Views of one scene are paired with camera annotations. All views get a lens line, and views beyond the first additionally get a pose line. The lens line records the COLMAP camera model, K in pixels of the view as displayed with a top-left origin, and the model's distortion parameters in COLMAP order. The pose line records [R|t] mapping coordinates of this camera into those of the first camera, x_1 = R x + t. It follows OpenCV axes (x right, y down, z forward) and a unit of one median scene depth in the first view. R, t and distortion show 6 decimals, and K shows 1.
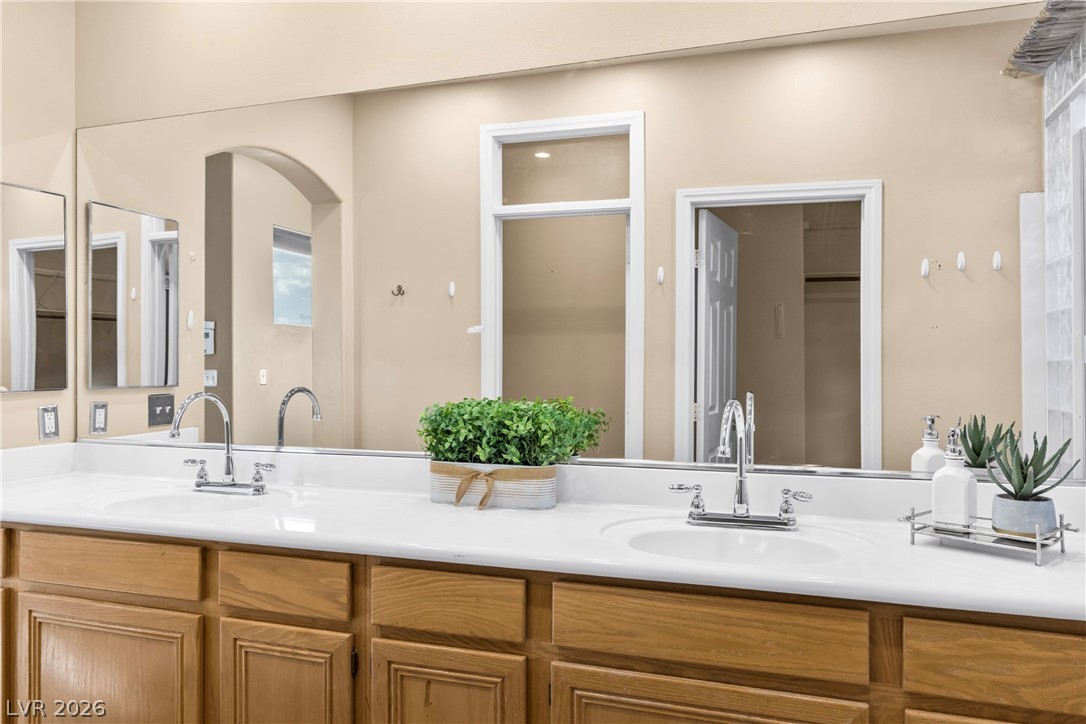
lens RADIAL K [[814.3, 0, 539.4], [0, 814.3, 360.8], [0, 0, 1]] dist [0.003745, 0.001436]
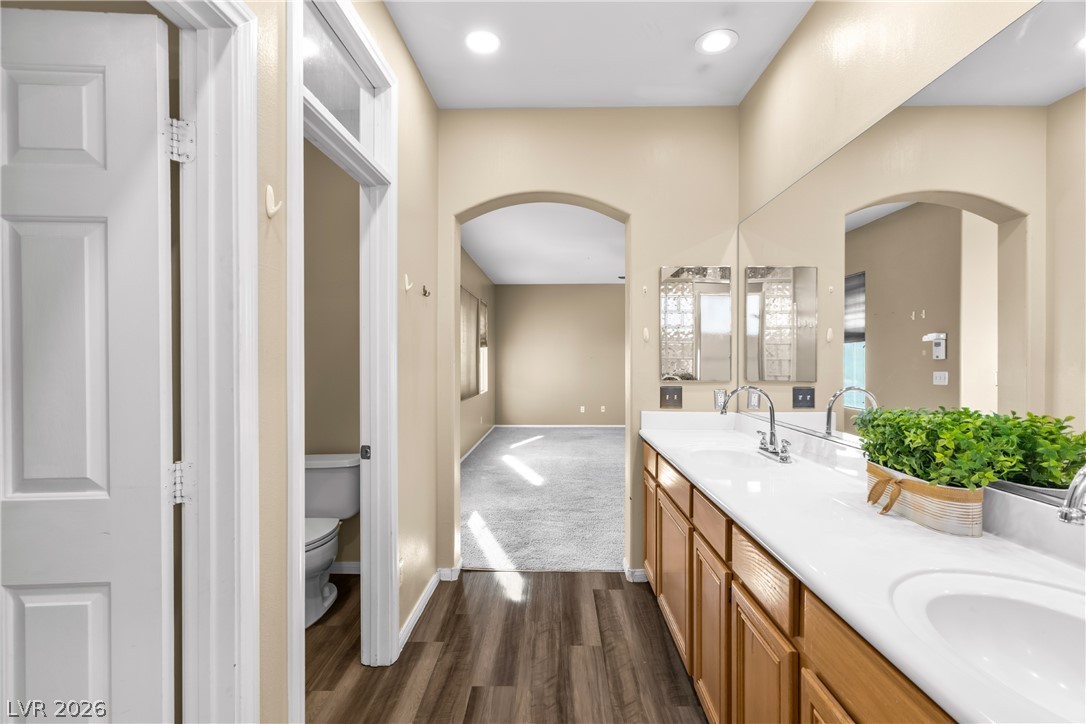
lens RADIAL K [[510.7, 0, 543.5], [0, 510.7, 359.6], [0, 0, 1]] dist [0.000431, 0.000183]
pose [[0.272964, -0.000954, -0.962024, 0.304995], [-0.002729, 0.999995, -0.001766, -0.006393], [0.962020, 0.003108, 0.272960, 0.292021]]
